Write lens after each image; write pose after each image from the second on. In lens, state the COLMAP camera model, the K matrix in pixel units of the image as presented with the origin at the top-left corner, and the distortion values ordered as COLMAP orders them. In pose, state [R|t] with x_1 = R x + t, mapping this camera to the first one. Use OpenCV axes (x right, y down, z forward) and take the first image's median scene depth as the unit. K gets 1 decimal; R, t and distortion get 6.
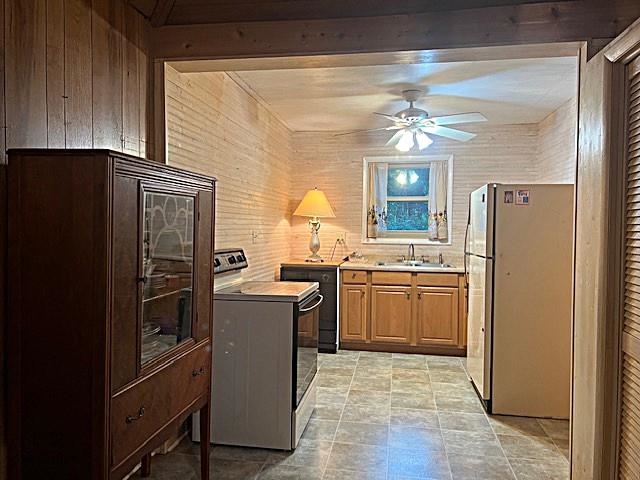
lens RADIAL K [[482.7, 0, 320.0], [0, 482.7, 240.0], [0, 0, 1]] dist [0.048717, -0.002948]
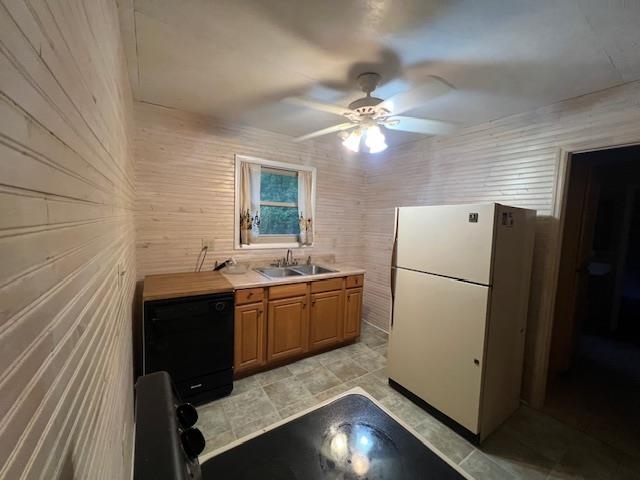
lens RADIAL K [[250.8, 0, 320.0], [0, 250.8, 240.0], [0, 0, 1]] dist [-0.000858, 0.000000]
pose [[0.730954, -0.039594, 0.681277, -0.122834], [-0.009185, 0.997654, 0.067836, -0.047129], [-0.682365, -0.055843, 0.728876, 0.561310]]
